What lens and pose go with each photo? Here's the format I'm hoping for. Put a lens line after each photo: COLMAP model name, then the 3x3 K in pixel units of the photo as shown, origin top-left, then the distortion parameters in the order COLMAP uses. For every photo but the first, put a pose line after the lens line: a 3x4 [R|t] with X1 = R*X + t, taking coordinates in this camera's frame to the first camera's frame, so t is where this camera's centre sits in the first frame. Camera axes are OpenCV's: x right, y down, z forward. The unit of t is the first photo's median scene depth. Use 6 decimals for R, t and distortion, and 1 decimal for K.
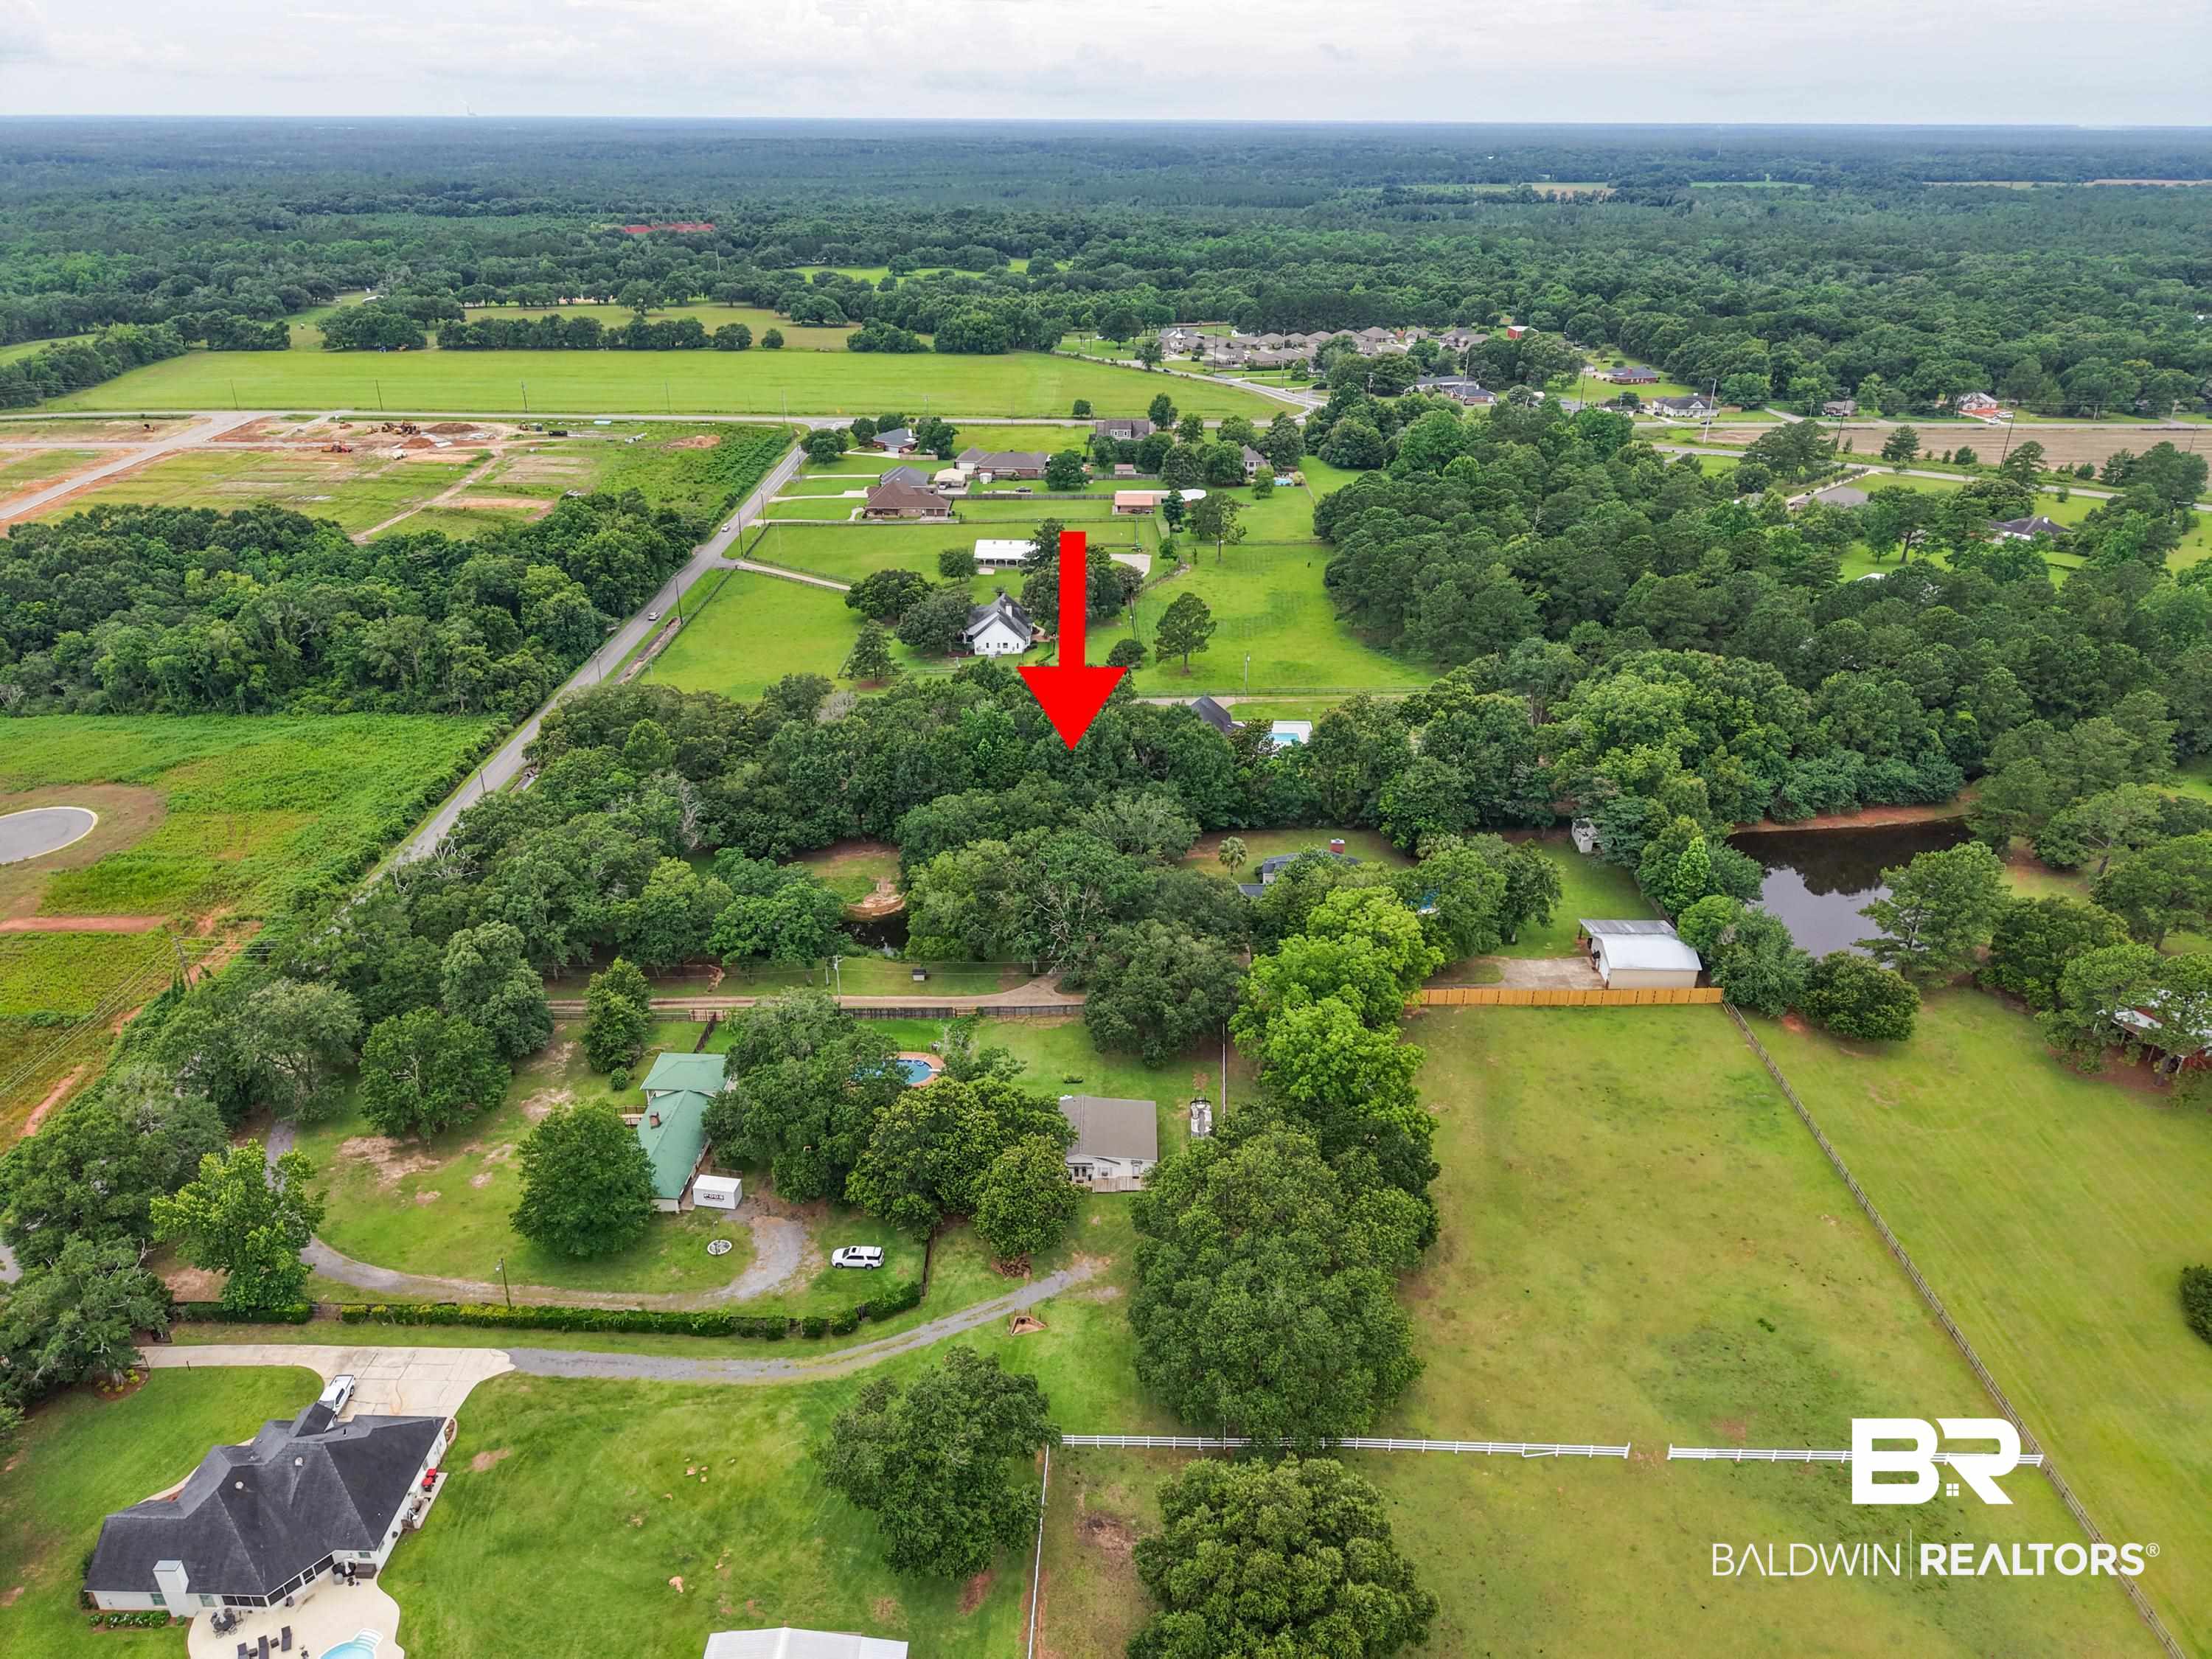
lens RADIAL K [[1492.9, 0, 1106.0], [0, 1492.9, 829.5], [0, 0, 1]] dist [-0.000839, -0.005532]
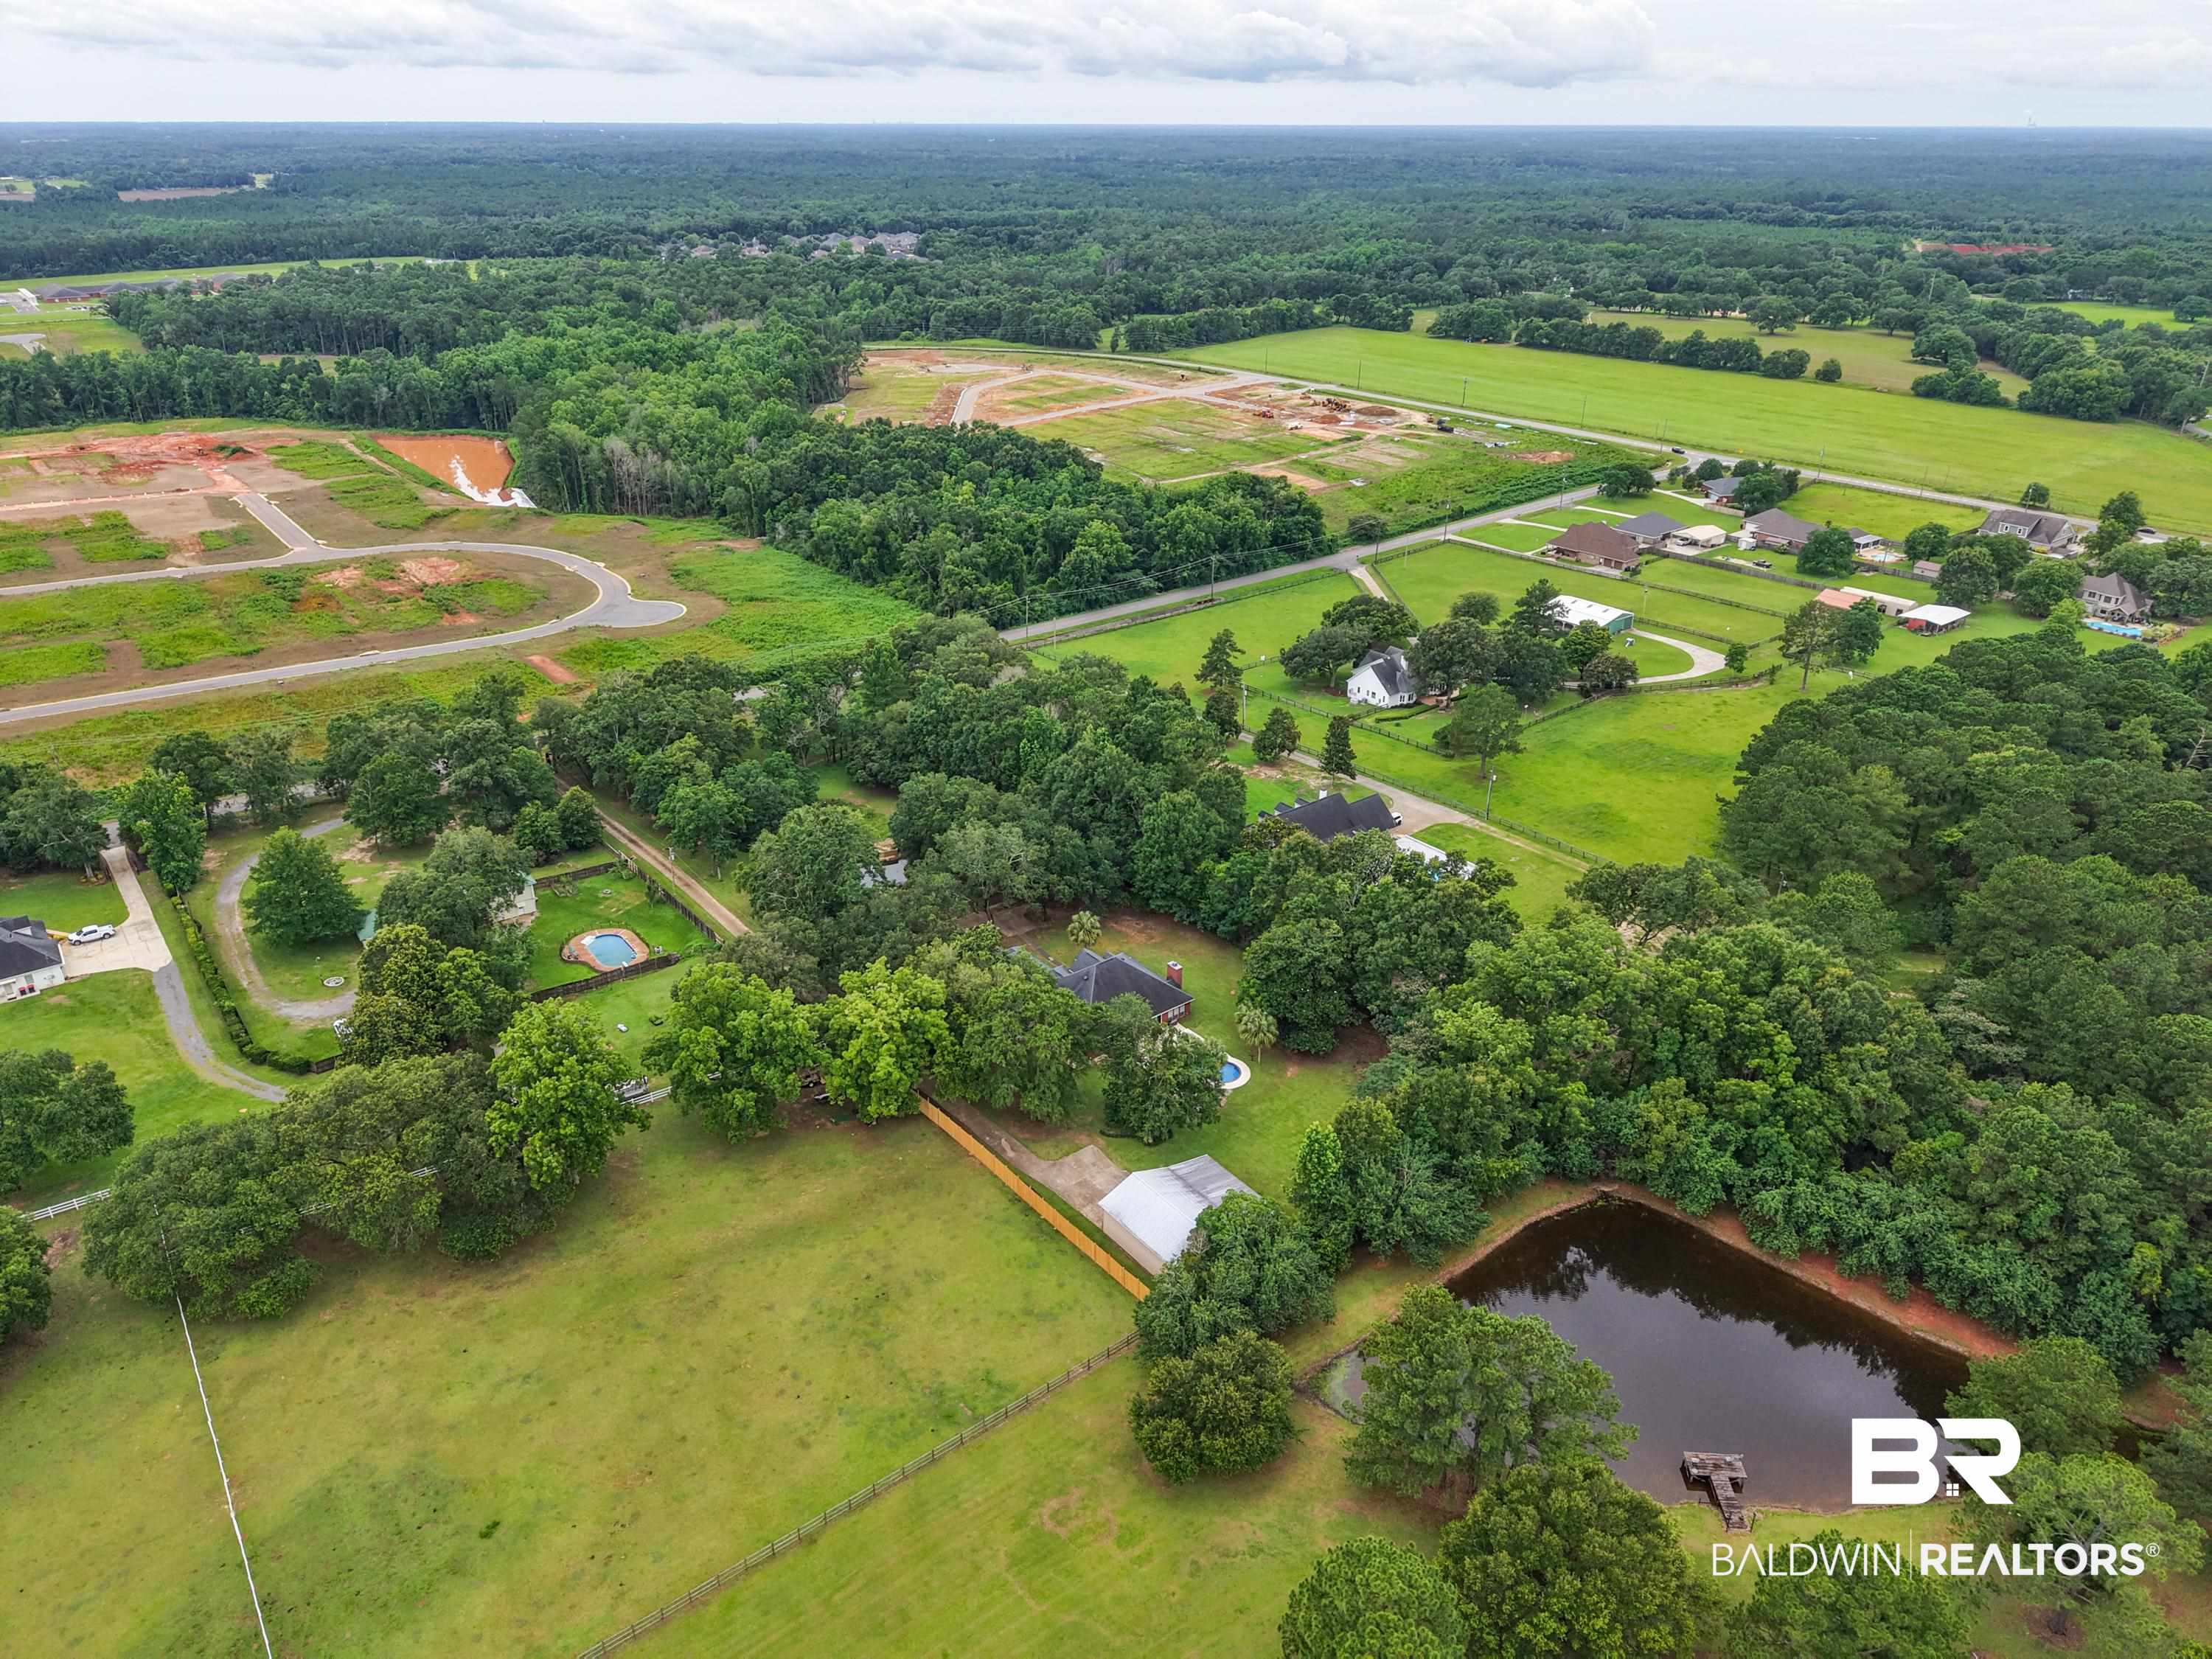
lens RADIAL K [[1450.1, 0, 1106.0], [0, 1450.1, 829.5], [0, 0, 1]] dist [0.008000, -0.004147]
pose [[0.635160, 0.334225, -0.696323, 0.397445], [-0.331312, 0.932271, 0.145267, -0.100167], [0.697714, 0.138432, 0.702874, 0.216217]]
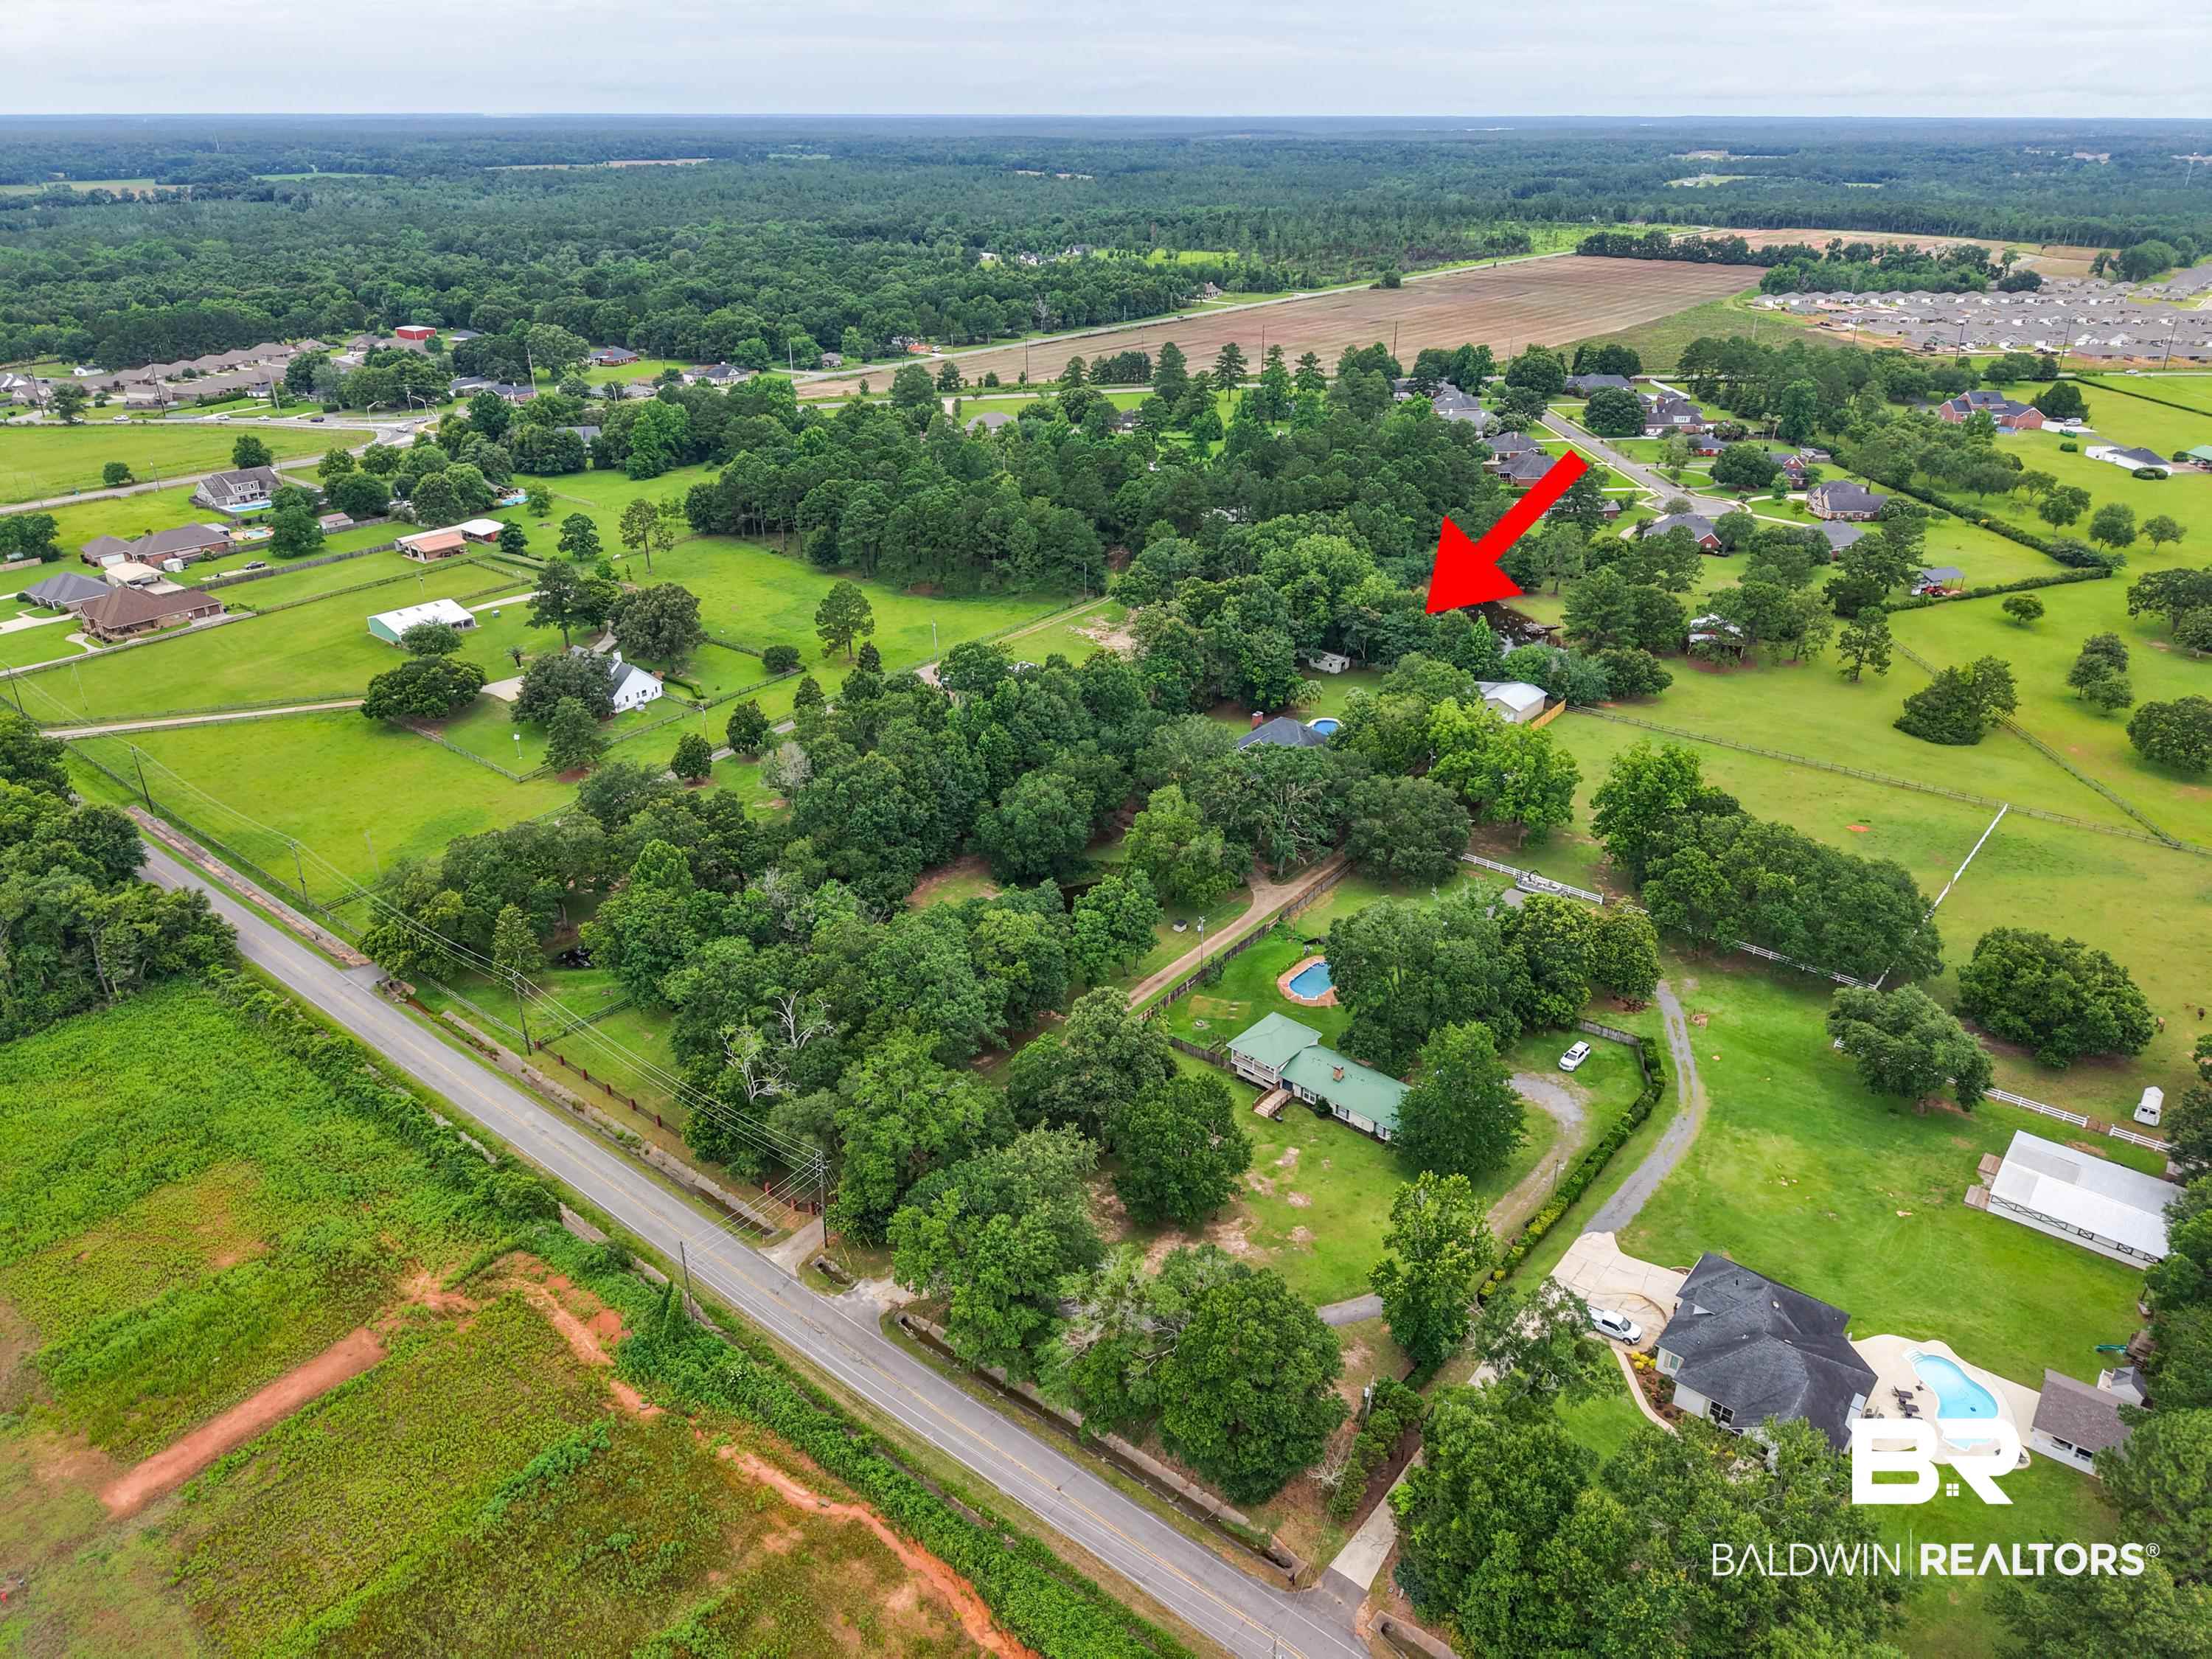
lens RADIAL K [[1450.1, 0, 1106.0], [0, 1450.1, 829.5], [0, 0, 1]] dist [0.008000, -0.004147]
pose [[0.620488, -0.347688, 0.702928, -0.449126], [0.336776, 0.927623, 0.161550, -0.078265], [-0.708220, 0.136490, 0.692672, 0.163100]]
